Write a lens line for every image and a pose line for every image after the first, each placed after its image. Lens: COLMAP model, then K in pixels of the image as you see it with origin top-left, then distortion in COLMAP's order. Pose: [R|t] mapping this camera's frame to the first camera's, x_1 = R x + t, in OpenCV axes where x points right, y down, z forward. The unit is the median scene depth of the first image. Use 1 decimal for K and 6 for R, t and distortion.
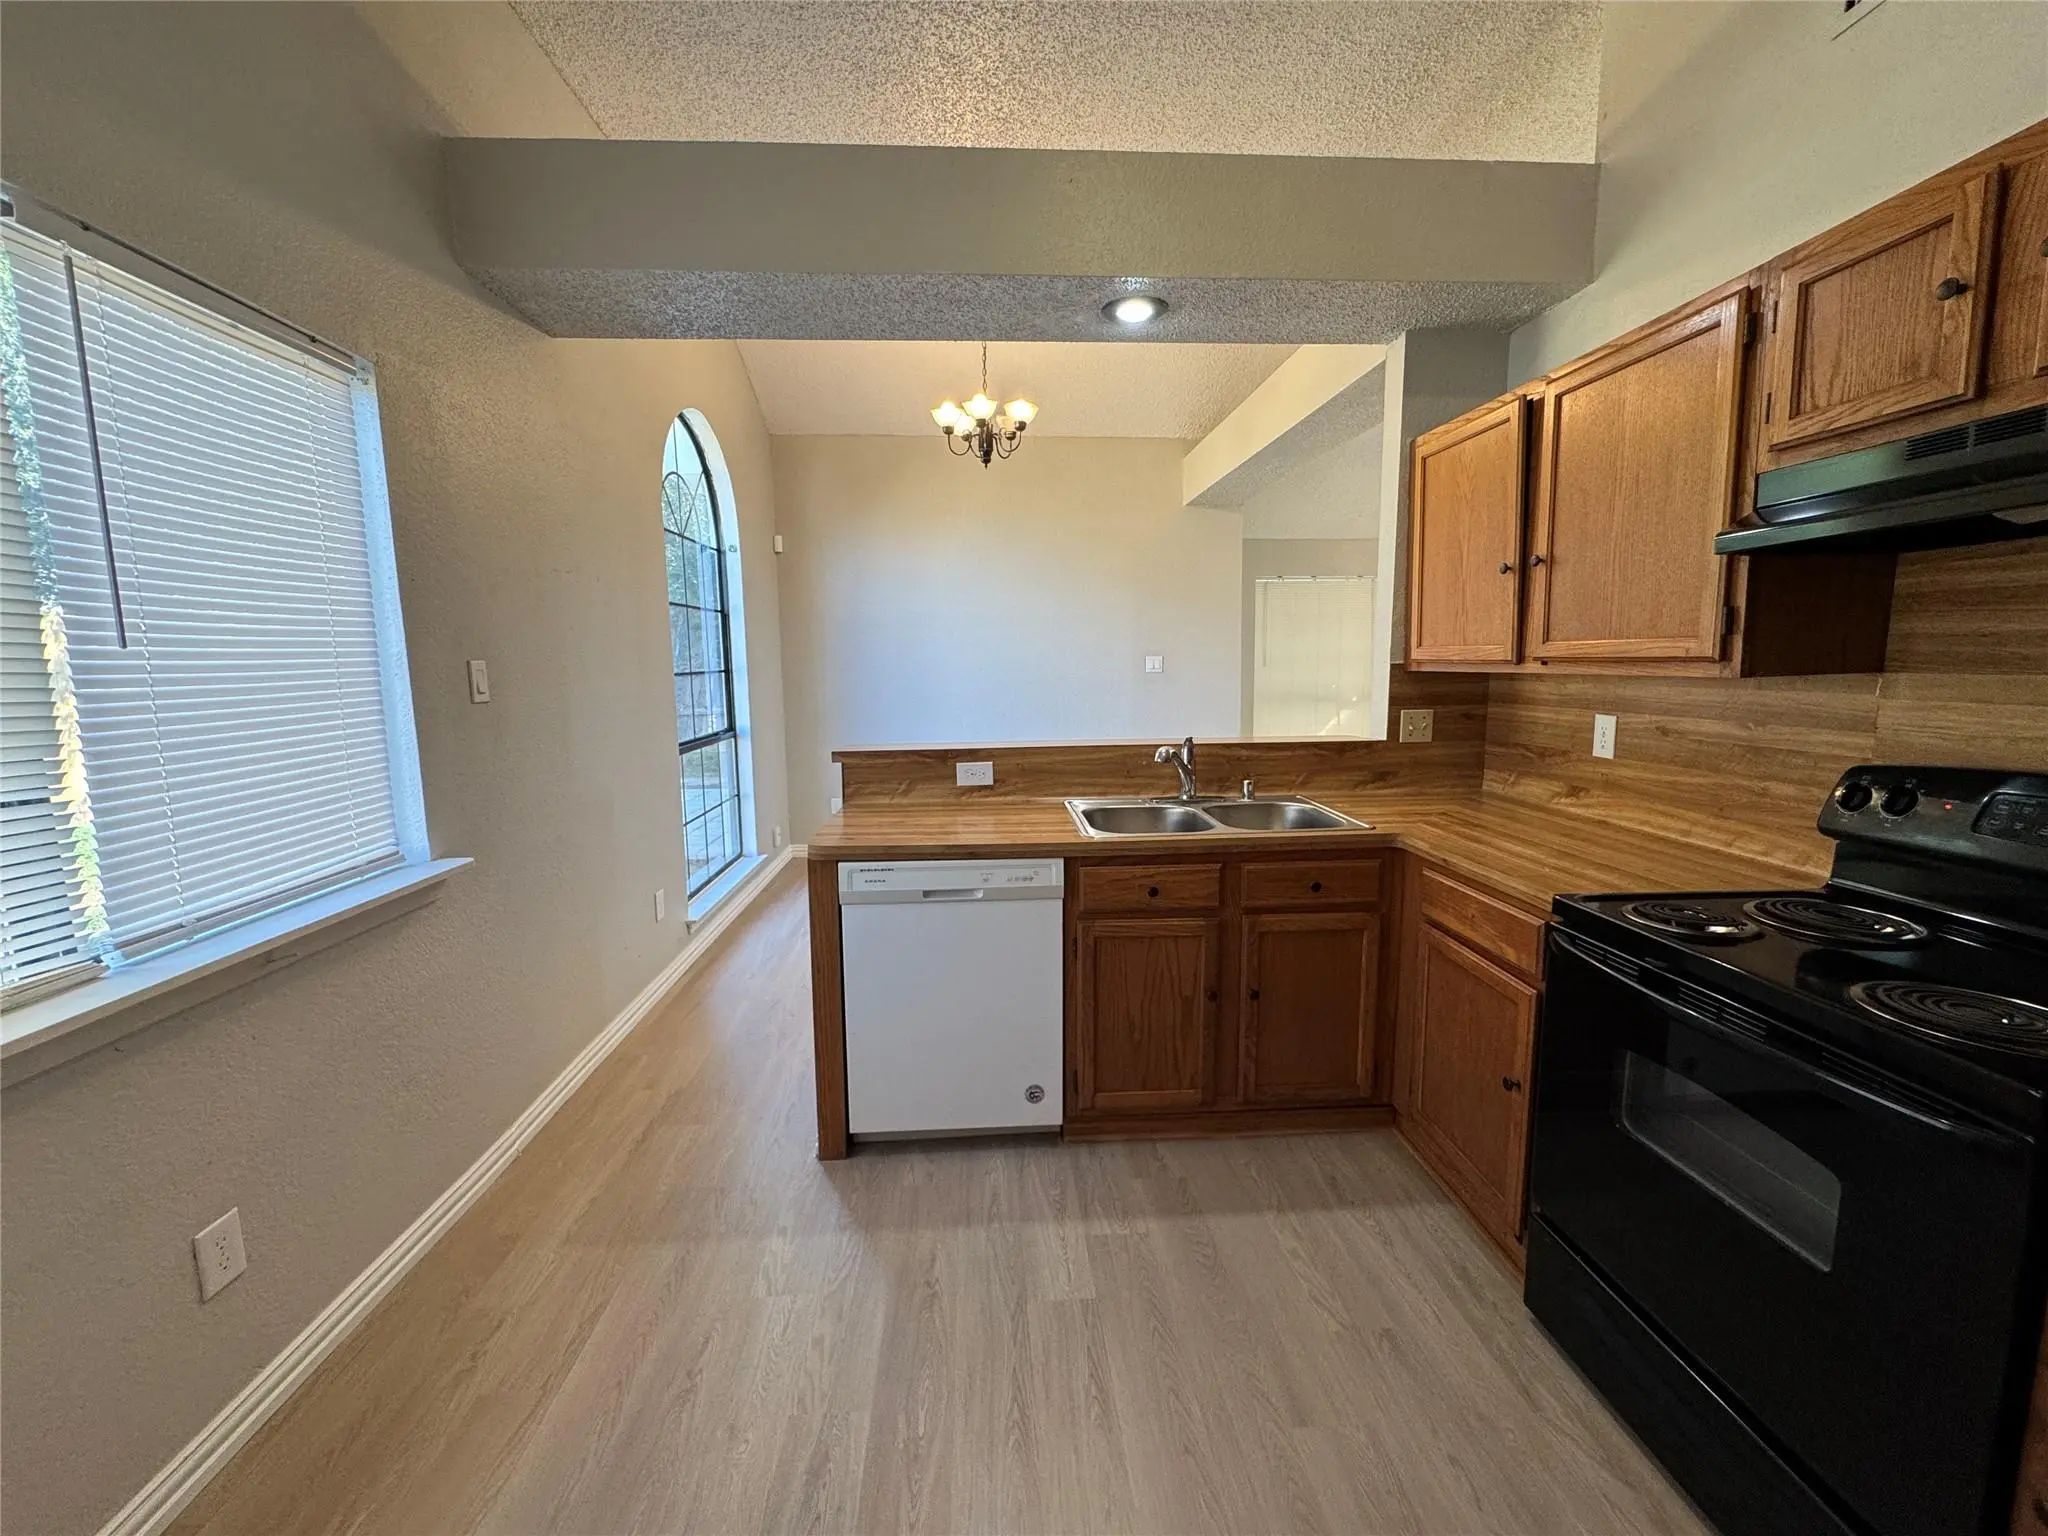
lens RADIAL K [[819.6, 0, 1023.3], [0, 819.6, 761.8], [0, 0, 1]] dist [-0.001512, -0.000011]
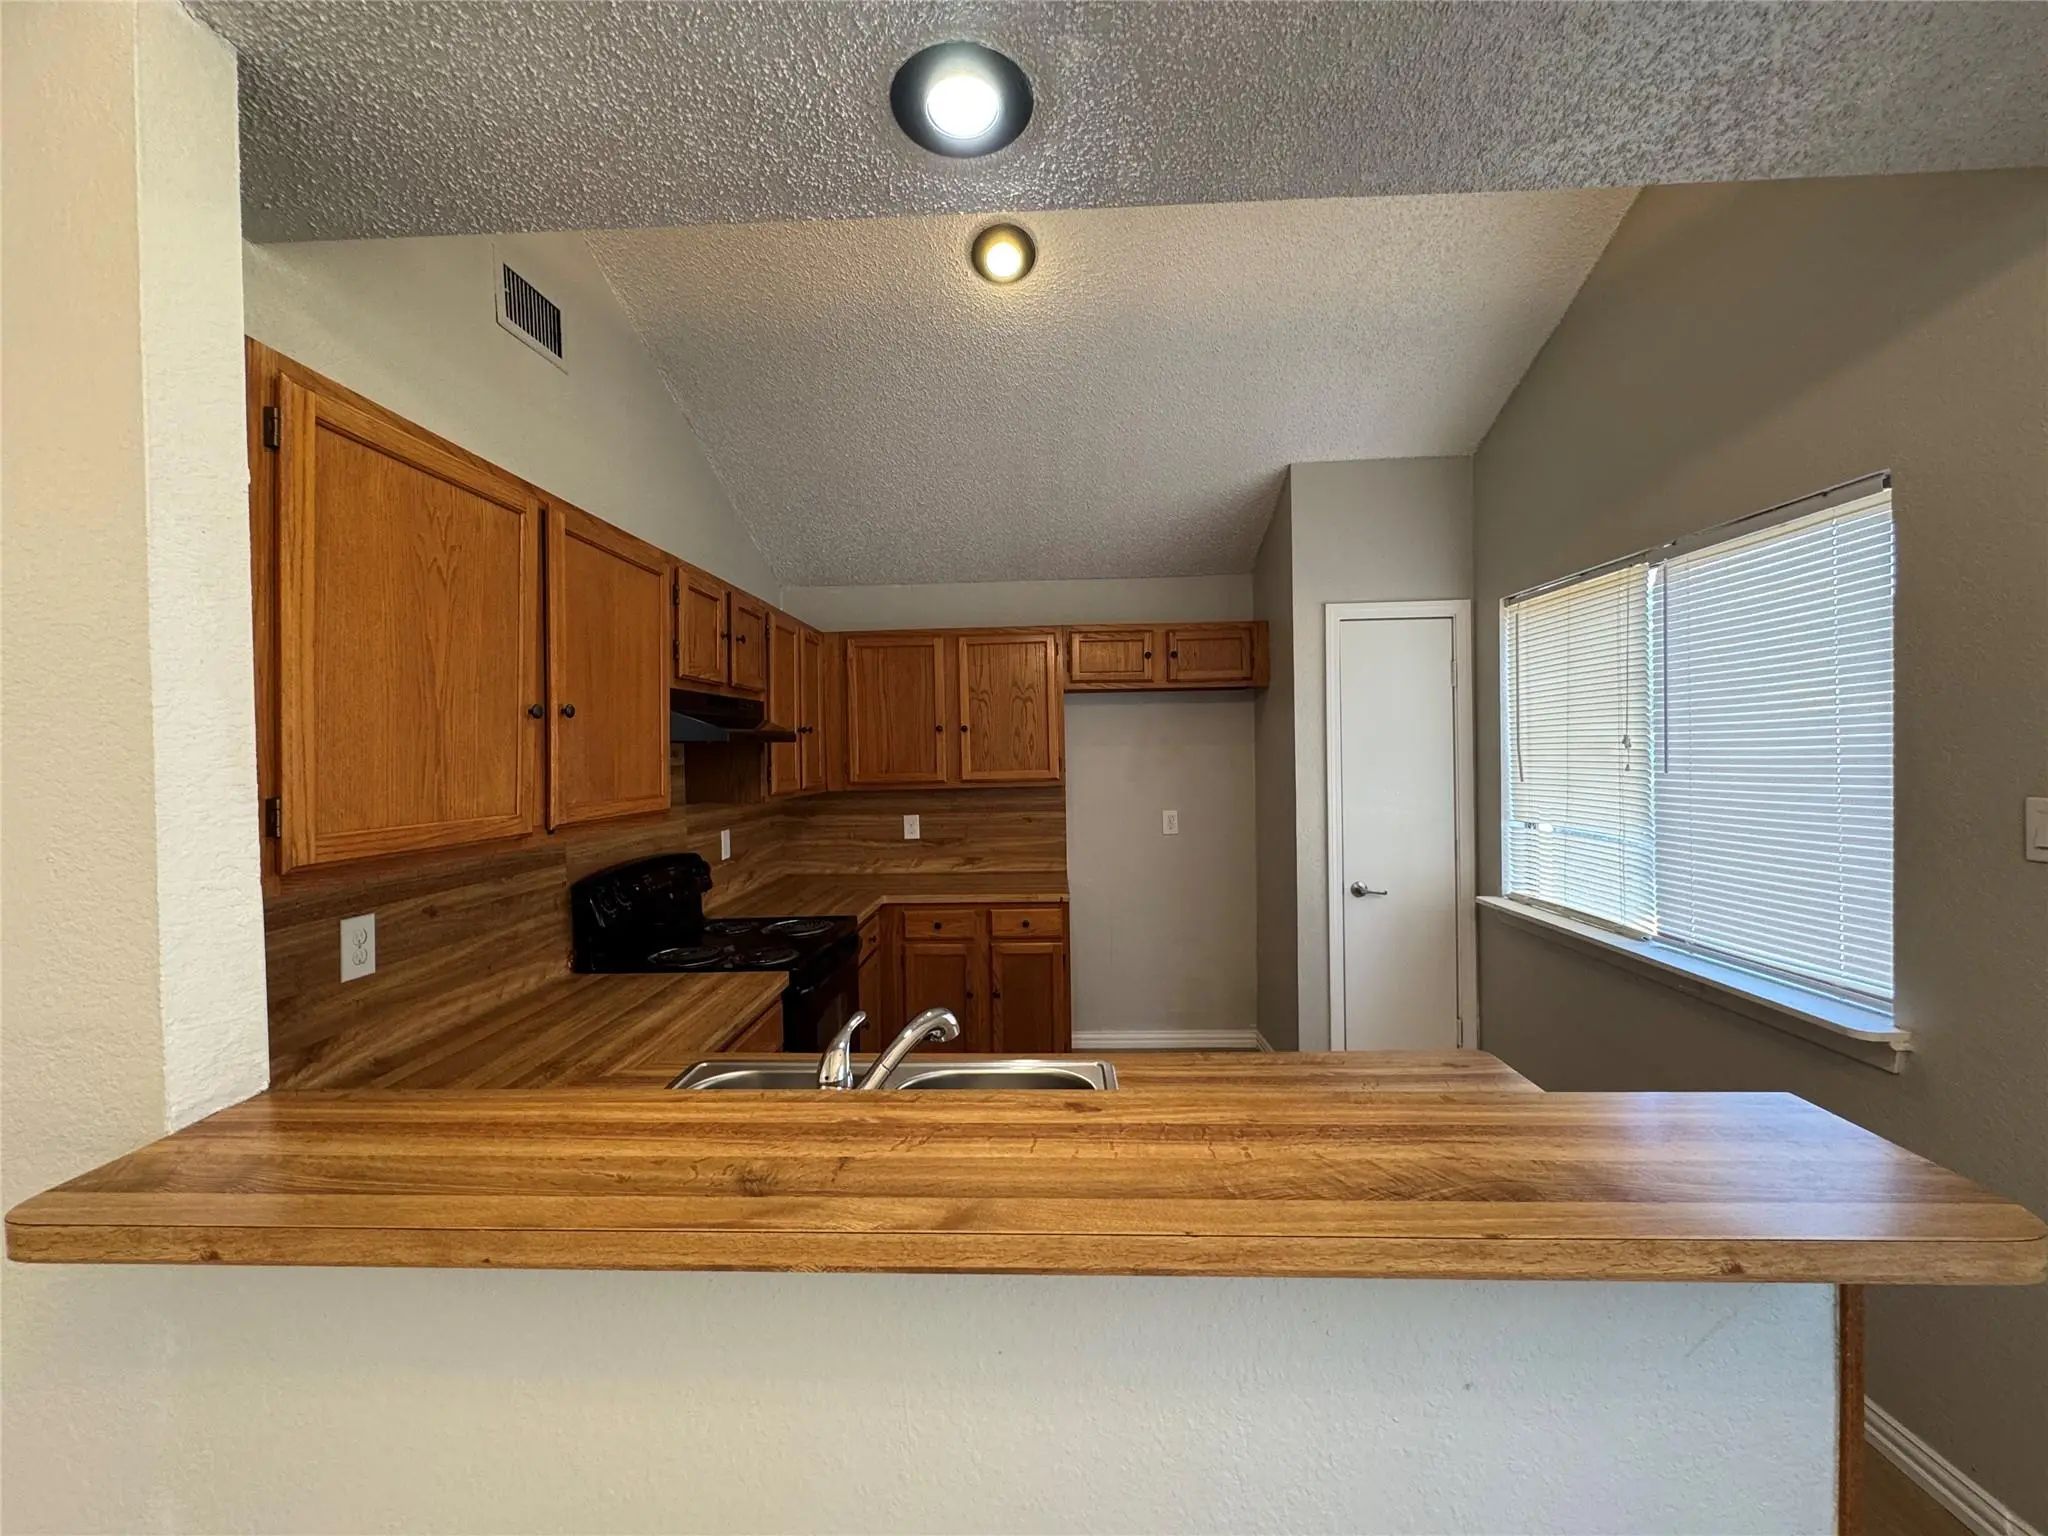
lens RADIAL K [[819.6, 0, 1023.3], [0, 819.6, 761.8], [0, 0, 1]] dist [-0.001512, -0.000011]
pose [[-0.994943, 0.028775, 0.096233, 0.079730], [0.041635, 0.990050, 0.134419, -0.290673], [-0.091407, 0.137745, -0.986241, 1.820707]]
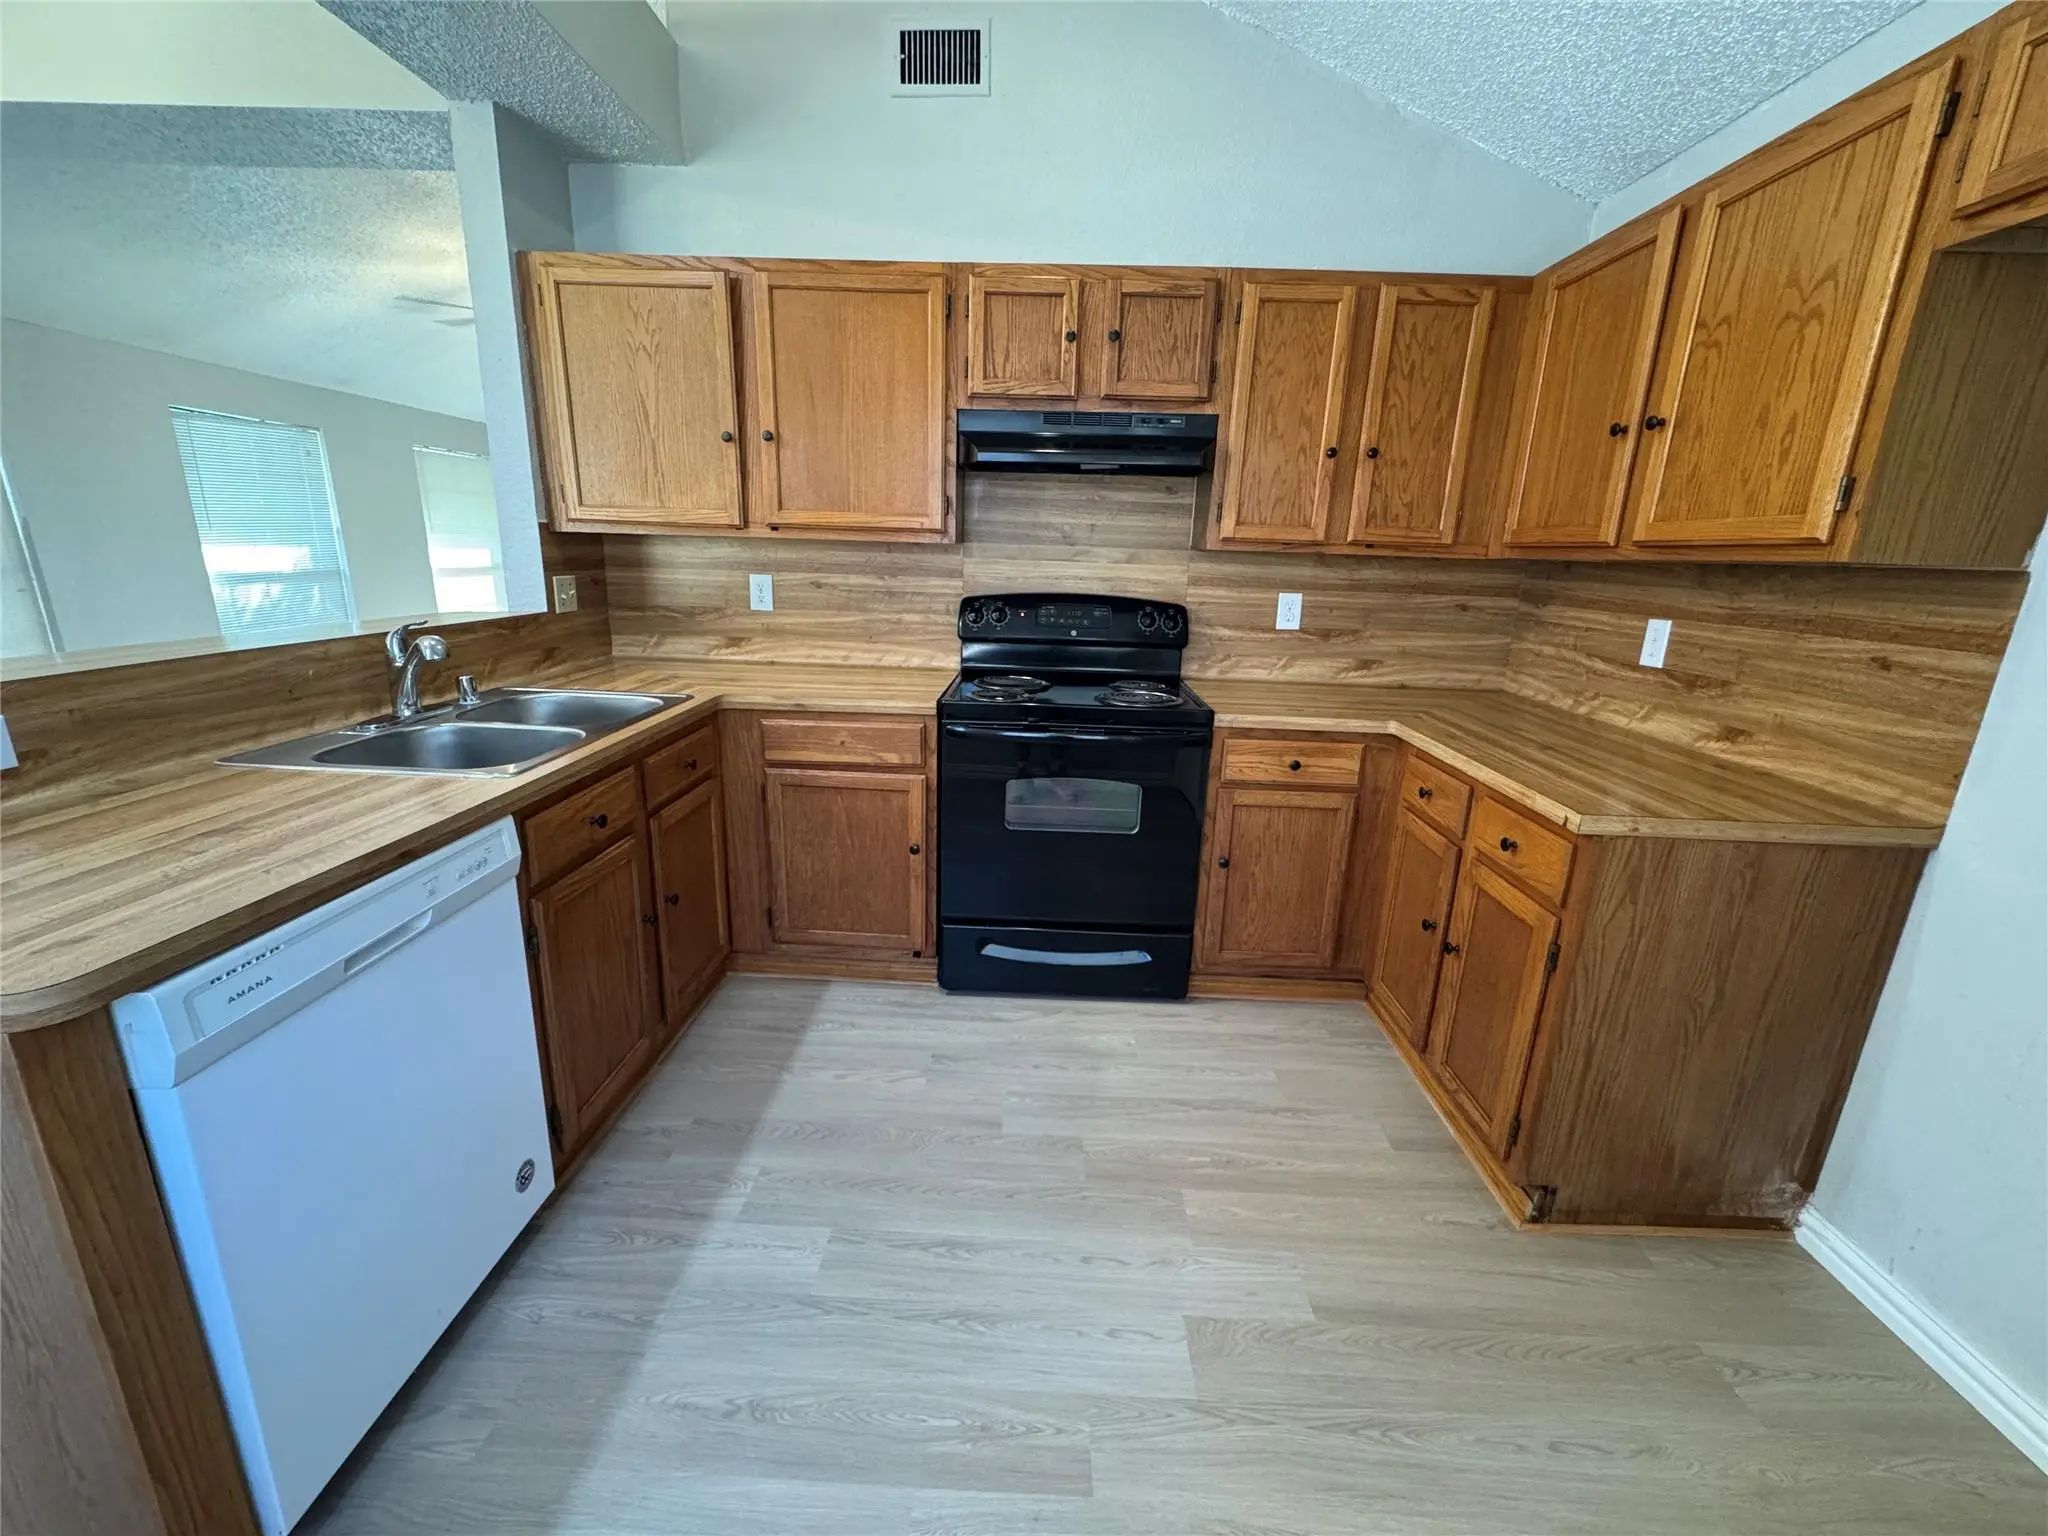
lens RADIAL K [[819.6, 0, 1023.3], [0, 819.6, 761.8], [0, 0, 1]] dist [-0.001512, -0.000011]
pose [[0.086932, -0.237814, 0.967413, -0.562400], [0.090801, 0.968938, 0.230029, -0.035879], [-0.992068, 0.067845, 0.105826, 0.563168]]
